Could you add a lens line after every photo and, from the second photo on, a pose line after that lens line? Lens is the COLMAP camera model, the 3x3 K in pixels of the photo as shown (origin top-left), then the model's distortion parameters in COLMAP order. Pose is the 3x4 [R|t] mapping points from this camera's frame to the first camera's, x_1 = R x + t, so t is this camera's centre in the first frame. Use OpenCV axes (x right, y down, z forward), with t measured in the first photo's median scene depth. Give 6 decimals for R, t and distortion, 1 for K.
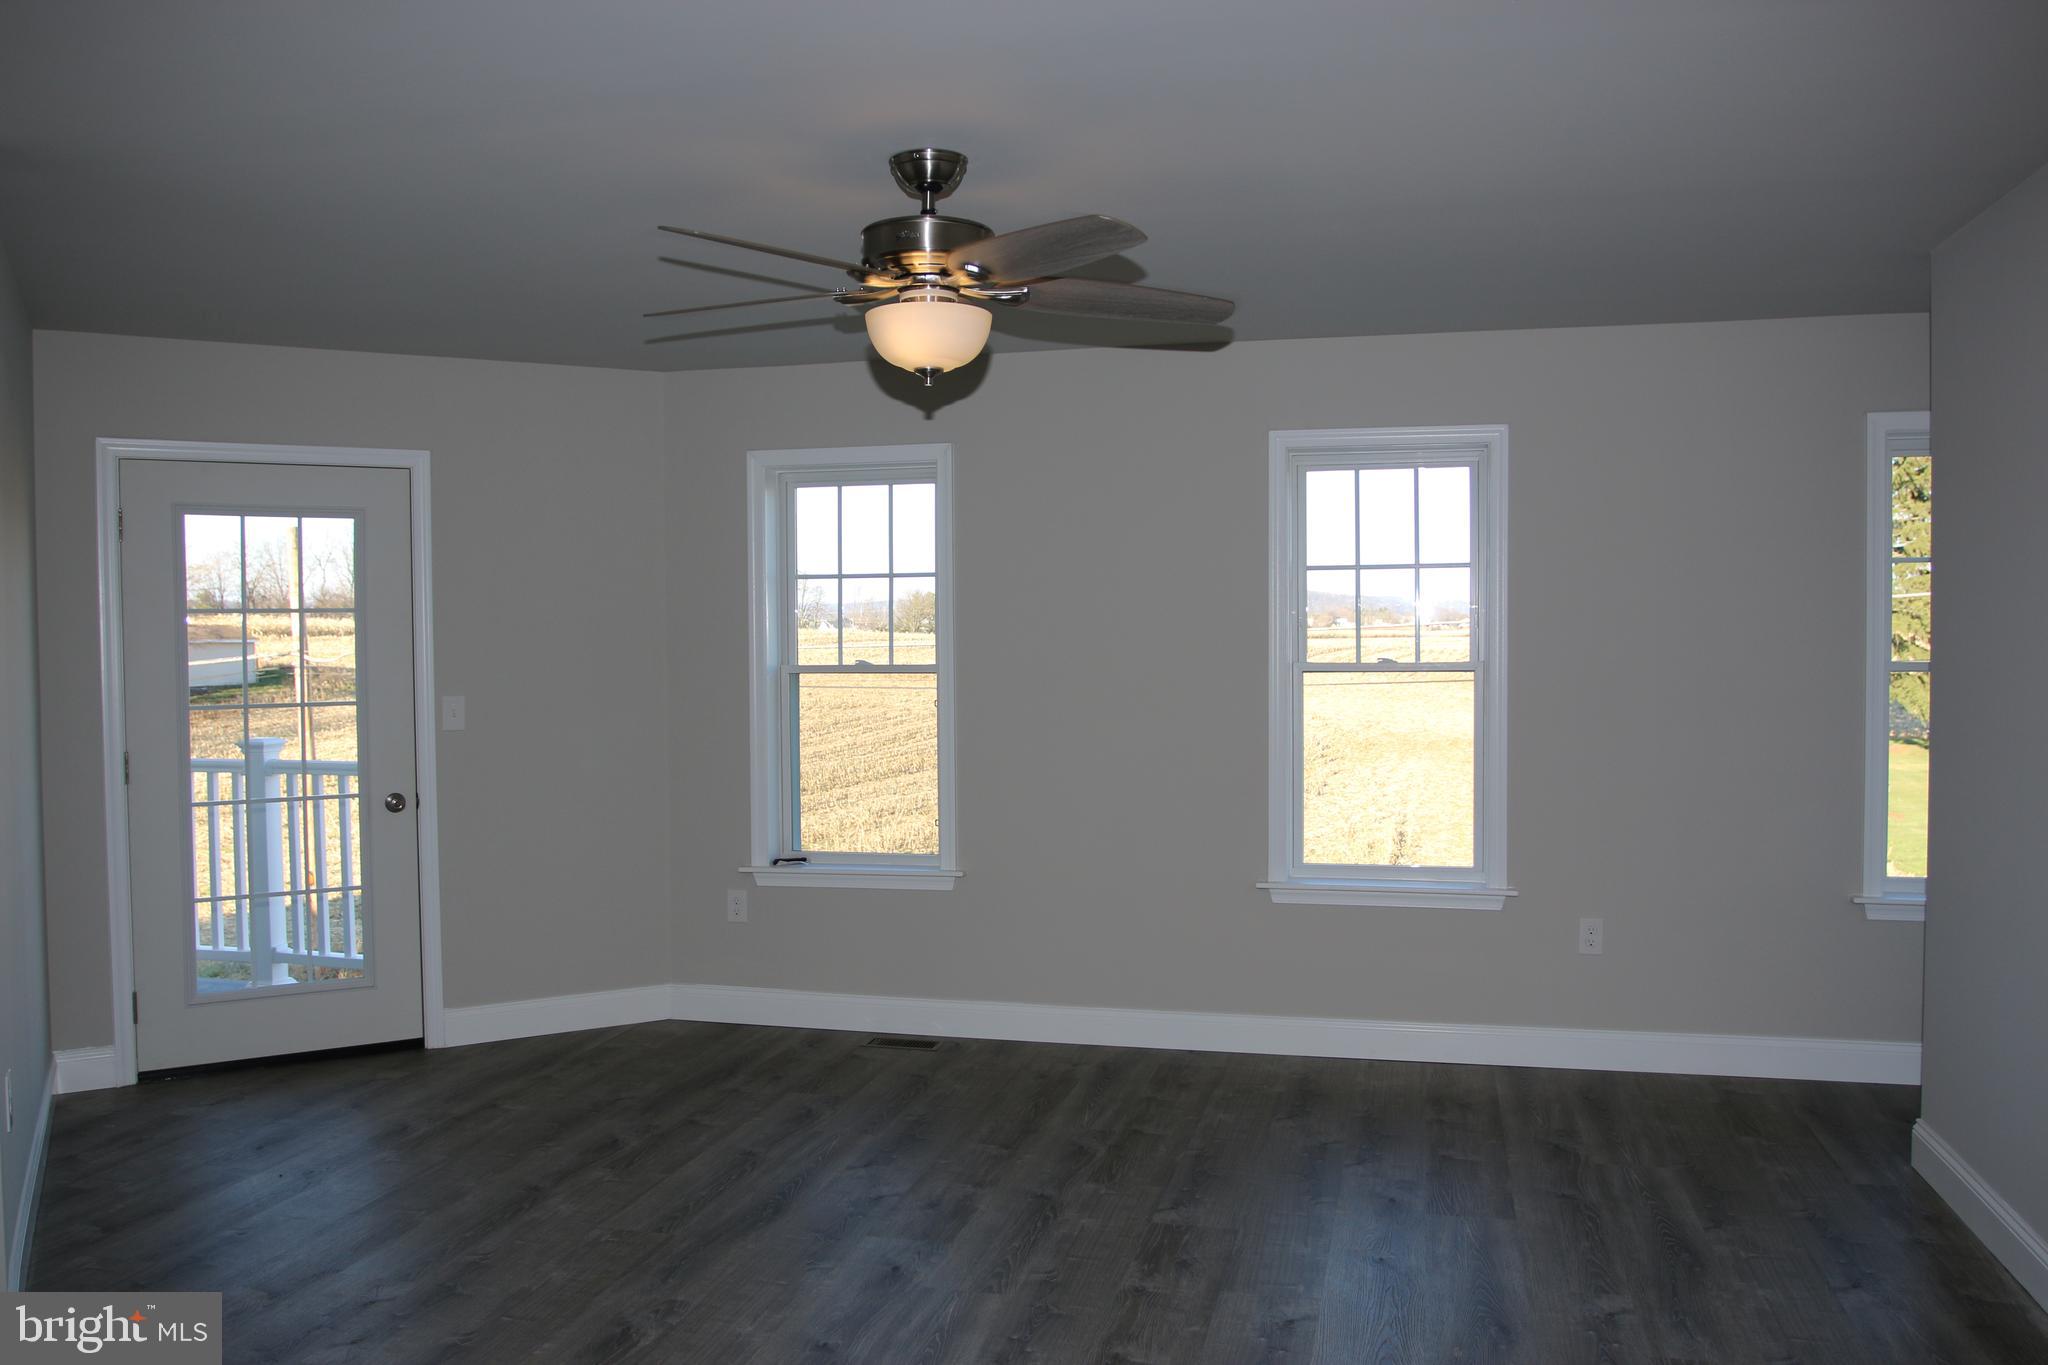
lens RADIAL K [[1624.1, 0, 1049.2], [0, 1624.1, 700.0], [0, 0, 1]] dist [0.003243, 0.006641]
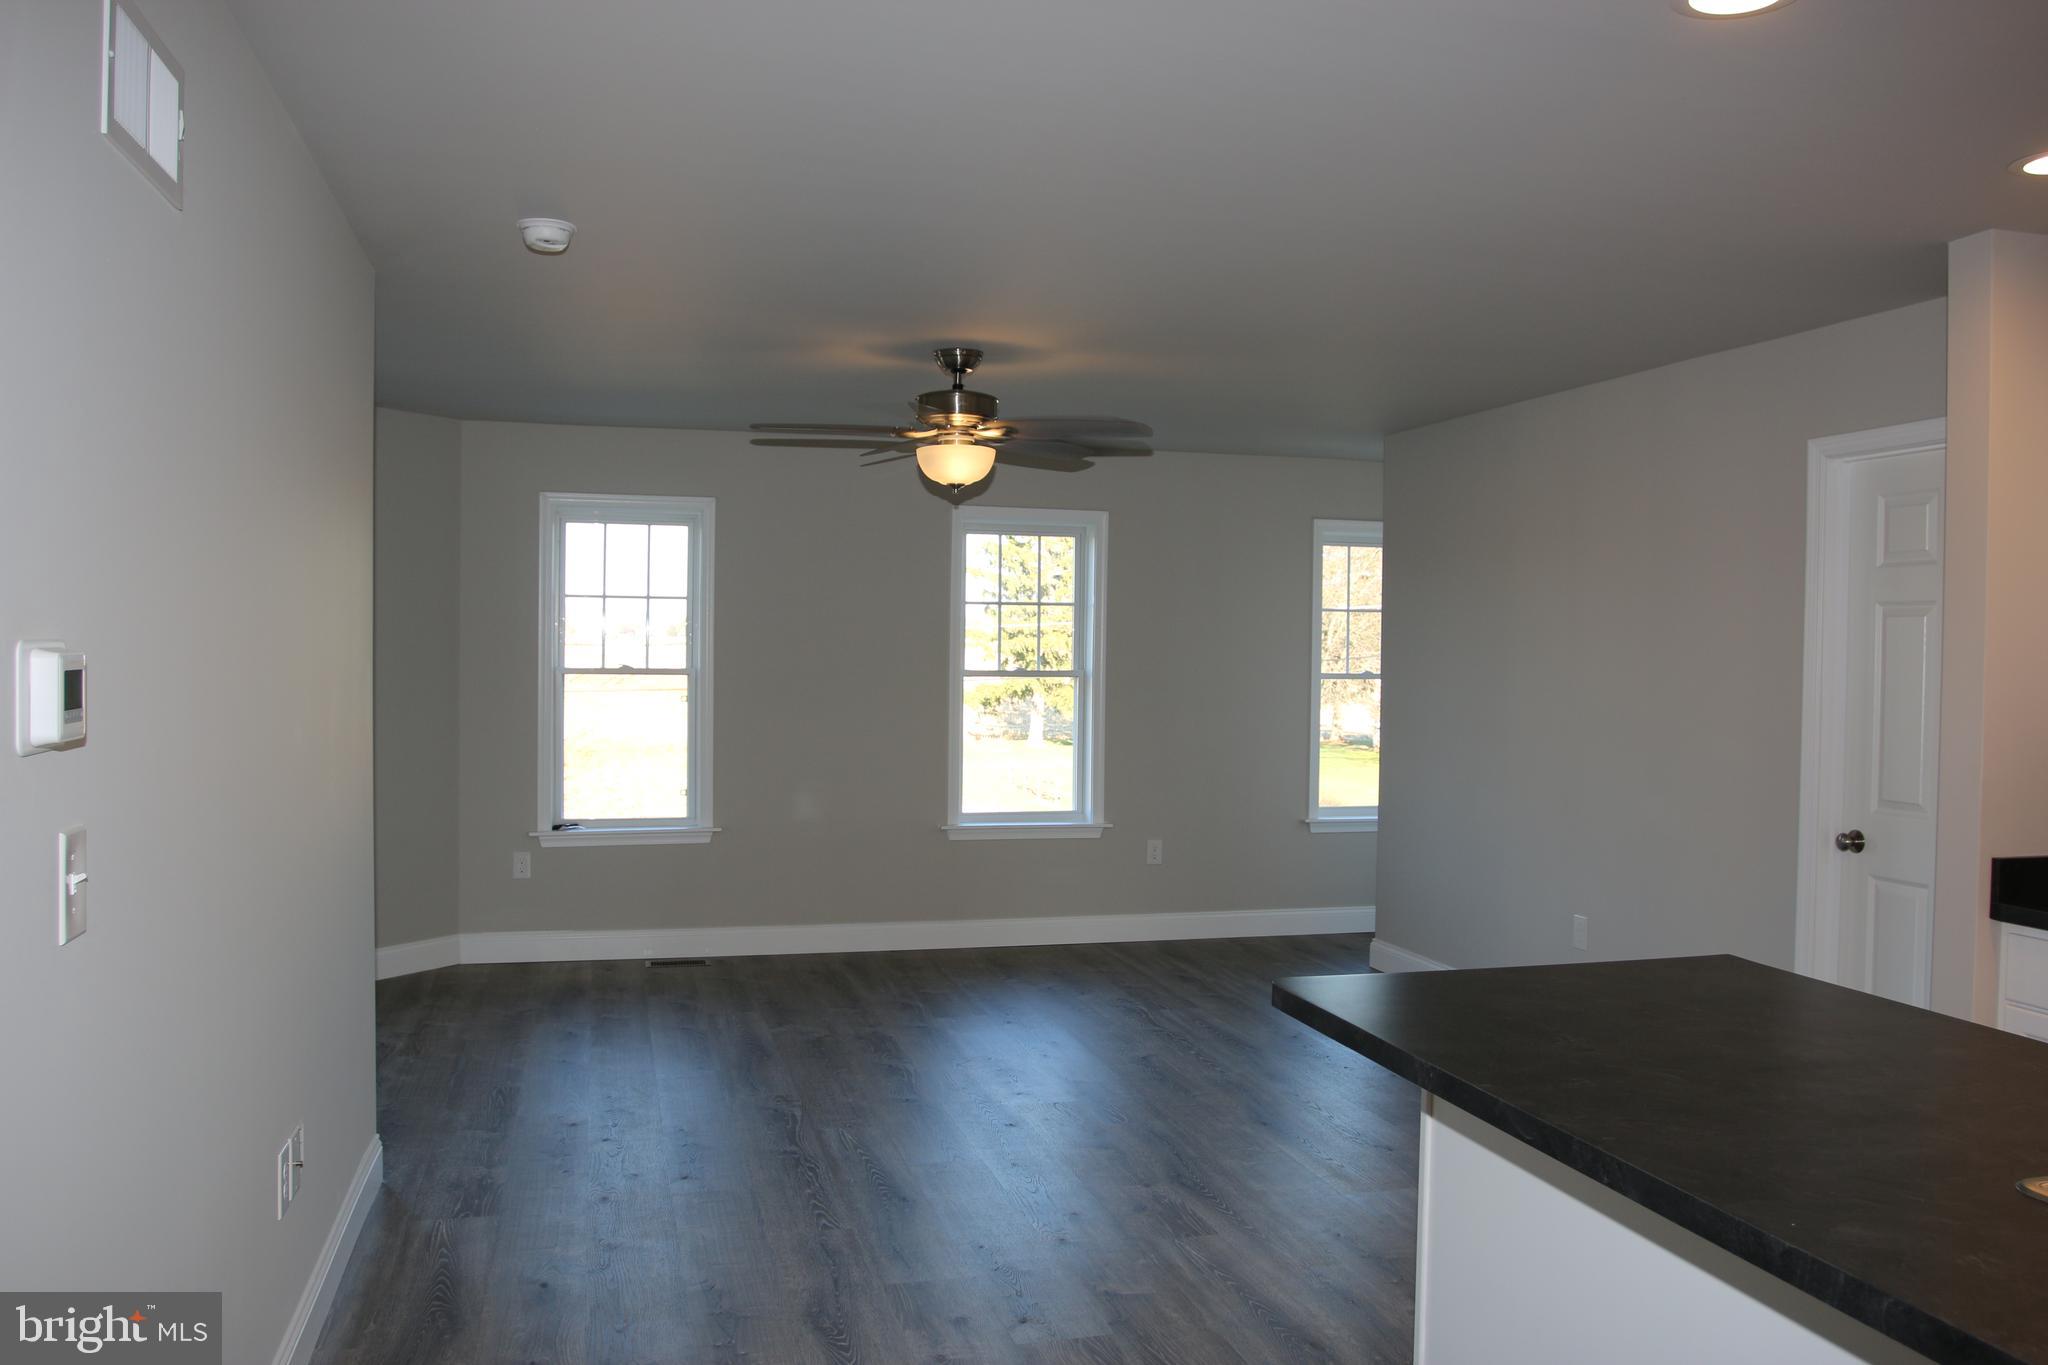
lens RADIAL K [[1597.0, 0, 1024.0], [0, 1597.0, 682.5], [0, 0, 1]] dist [-0.097127, 0.064649]
pose [[0.879696, 0.007238, 0.475481, -0.452486], [0.000036, 0.999883, -0.015287, 0.008831], [-0.475536, 0.013465, 0.879593, -0.239351]]
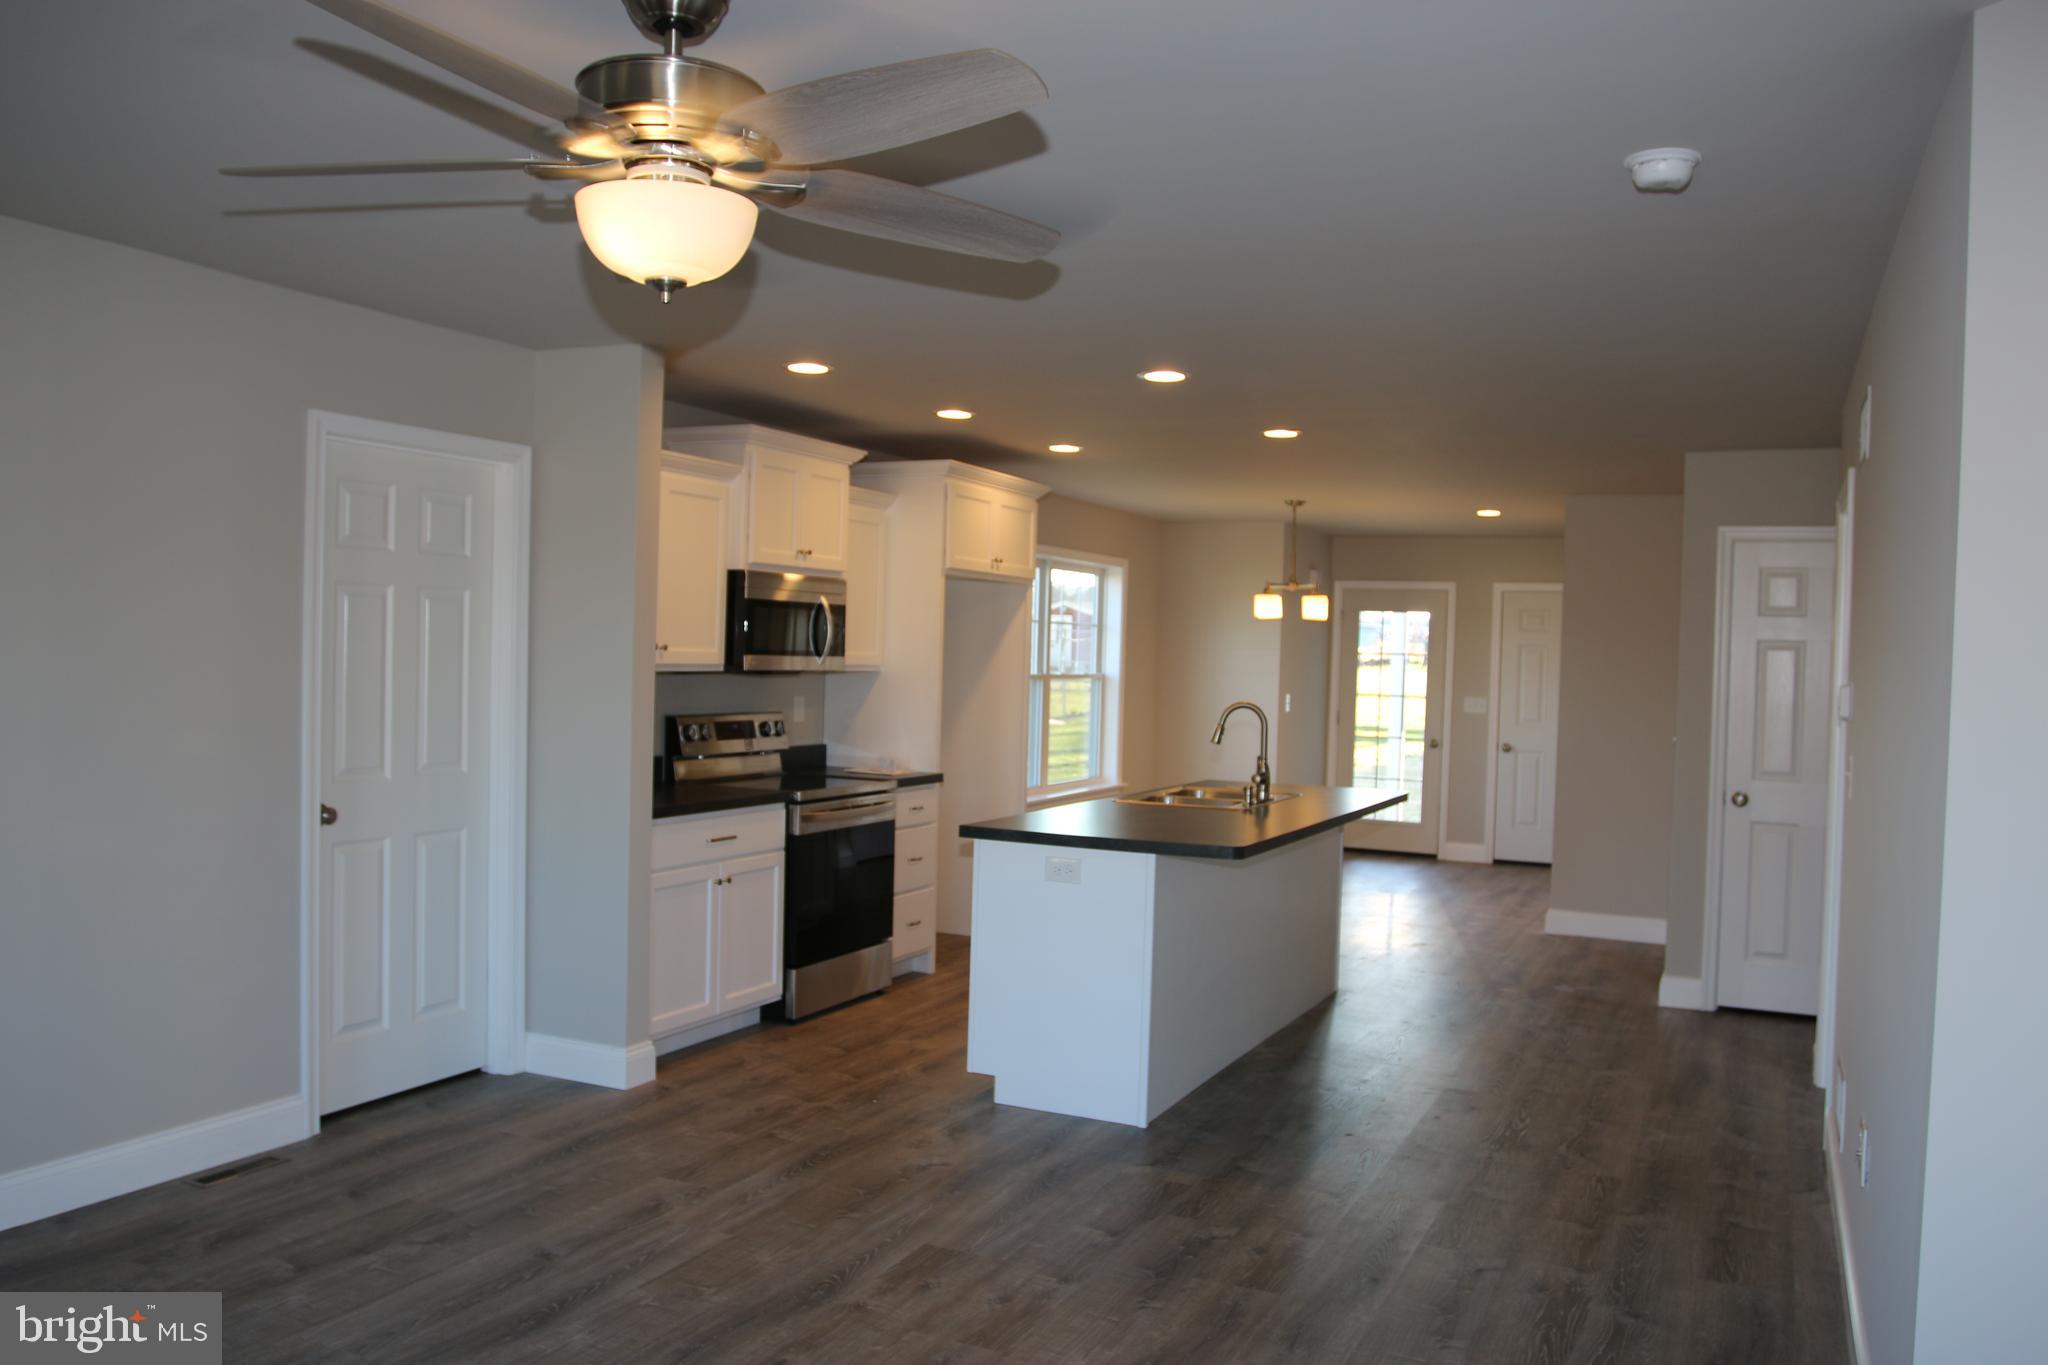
lens RADIAL K [[1597.0, 0, 1024.0], [0, 1597.0, 682.5], [0, 0, 1]] dist [-0.097127, 0.064649]
pose [[-0.978106, -0.024461, 0.206666, -0.226739], [-0.013633, 0.998466, 0.053657, -0.039290], [-0.207662, 0.049665, -0.976939, 0.973517]]
